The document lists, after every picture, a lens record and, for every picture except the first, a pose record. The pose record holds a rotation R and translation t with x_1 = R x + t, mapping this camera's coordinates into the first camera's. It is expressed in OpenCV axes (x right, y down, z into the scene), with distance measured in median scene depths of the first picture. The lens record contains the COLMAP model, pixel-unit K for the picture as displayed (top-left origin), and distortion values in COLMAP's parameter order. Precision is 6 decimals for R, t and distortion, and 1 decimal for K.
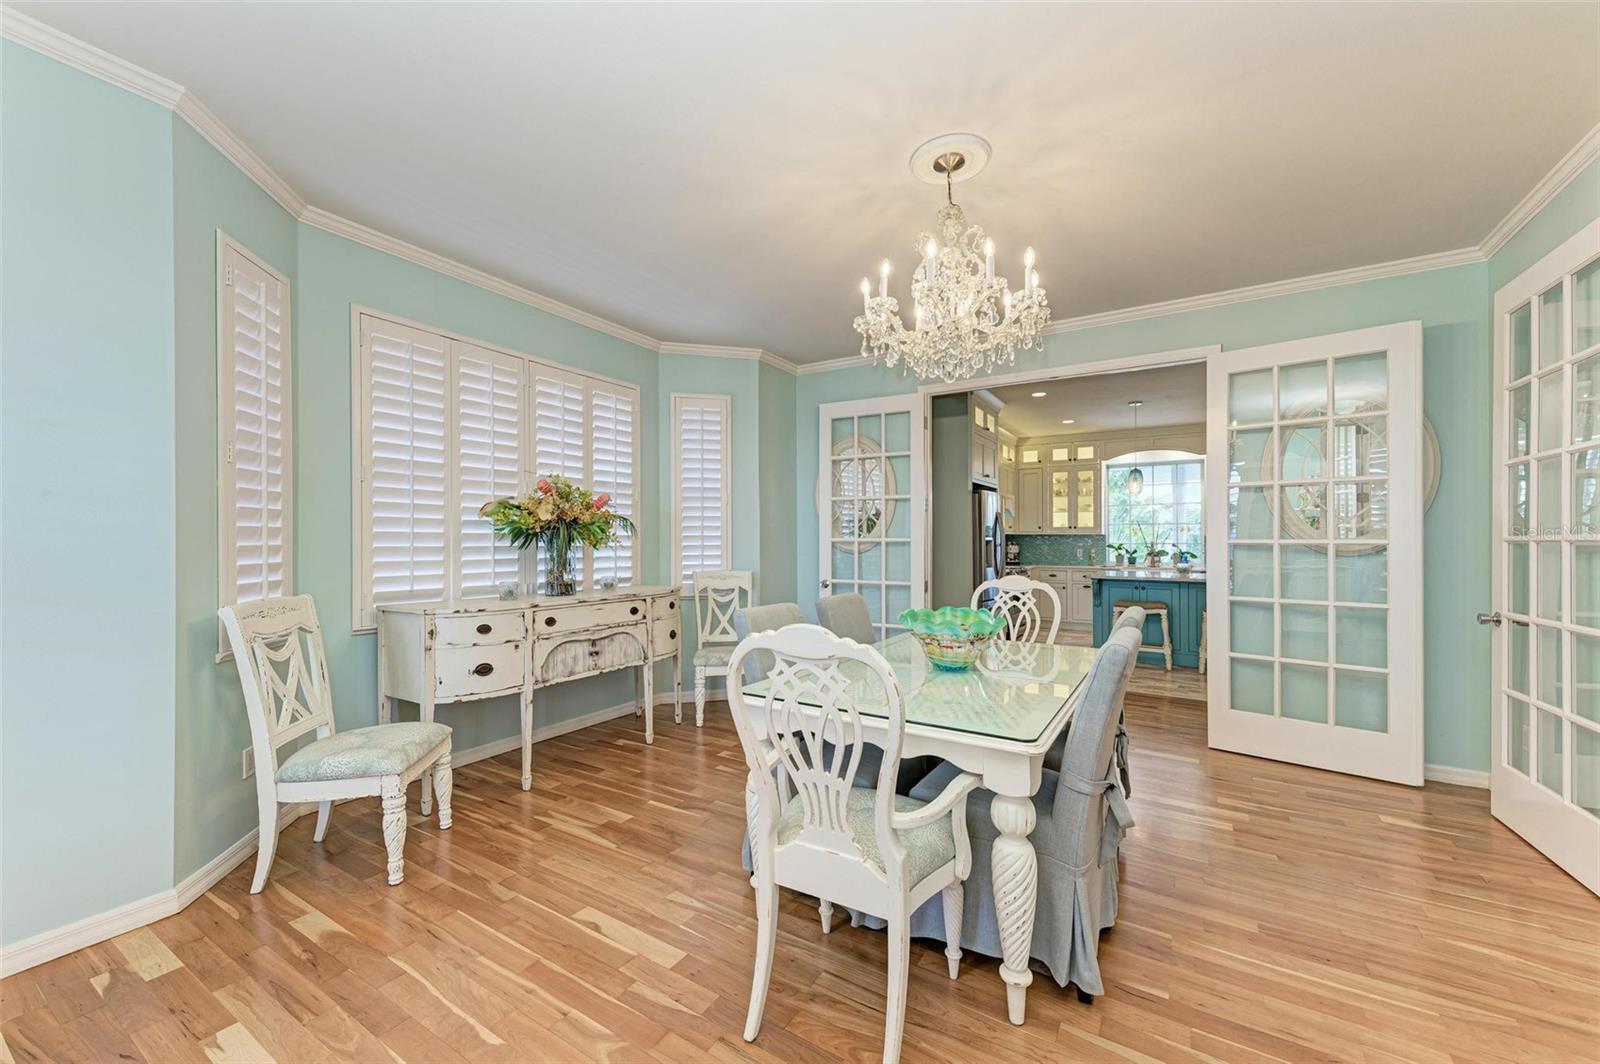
lens RADIAL K [[611.0, 0, 802.9], [0, 611.0, 536.3], [0, 0, 1]] dist [0.013686, -0.004223]
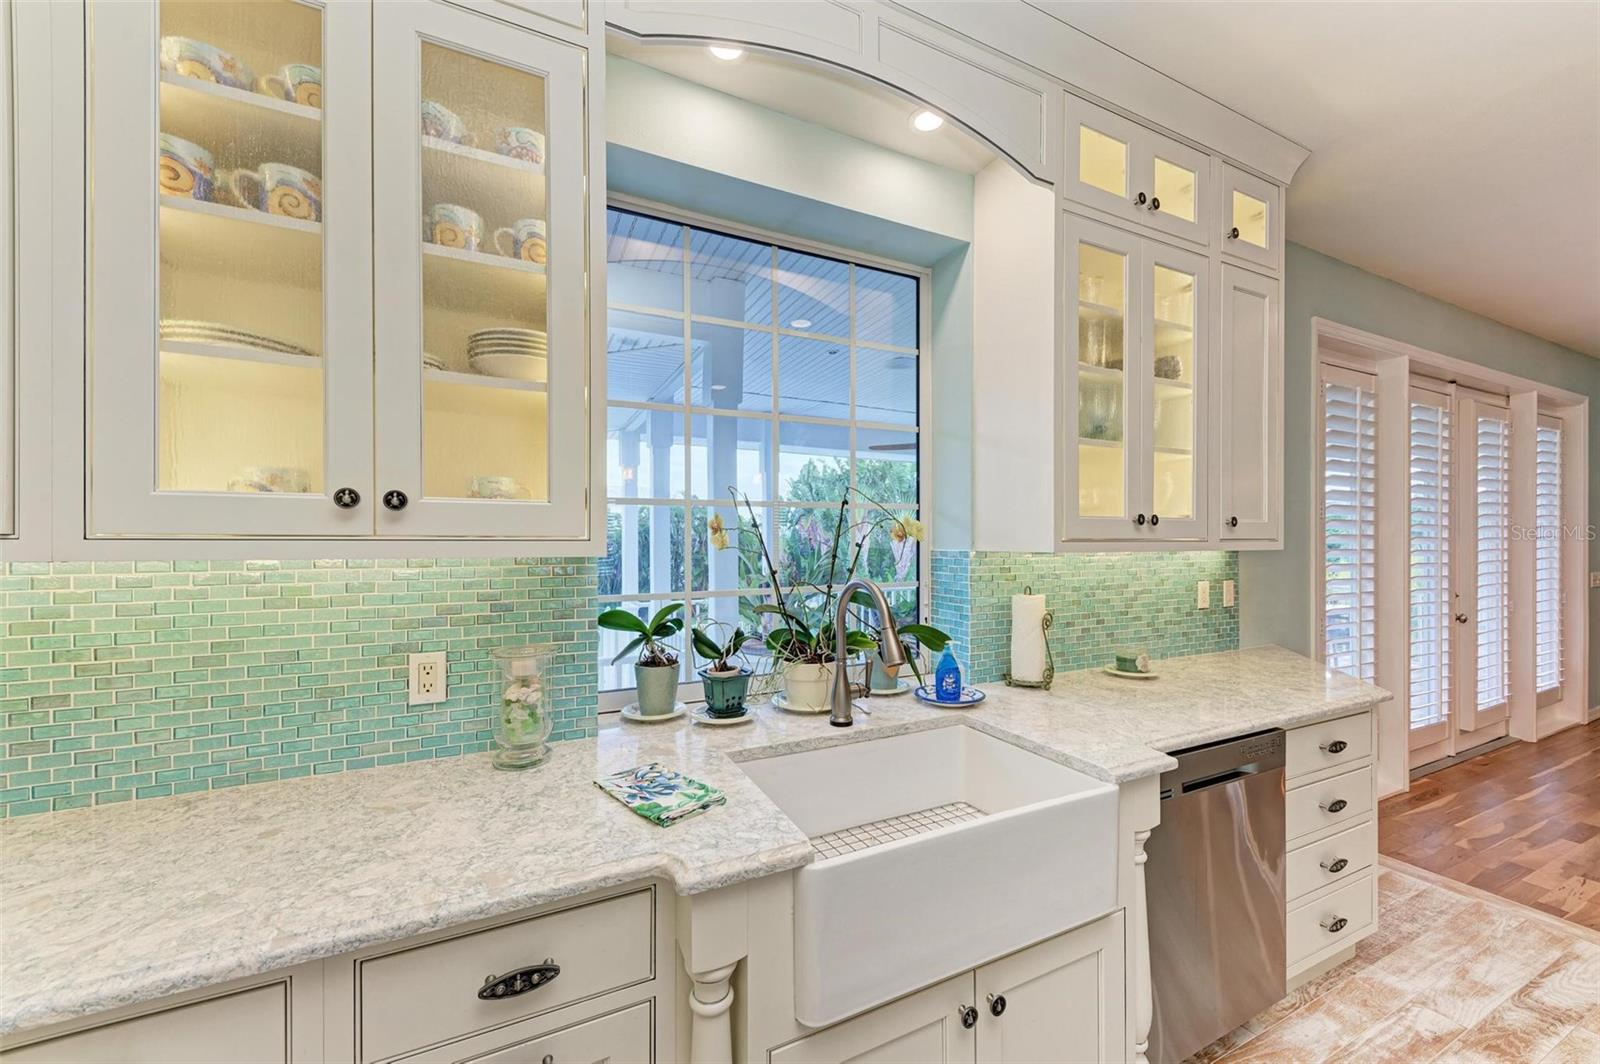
lens RADIAL K [[611.0, 0, 802.8], [0, 611.0, 538.5], [0, 0, 1]] dist [0.013686, -0.004223]
pose [[0.534648, 0.000350, 0.845075, 0.714657], [-0.004475, 0.999987, 0.002417, -0.014107], [-0.845063, -0.005074, 0.534643, 1.610421]]
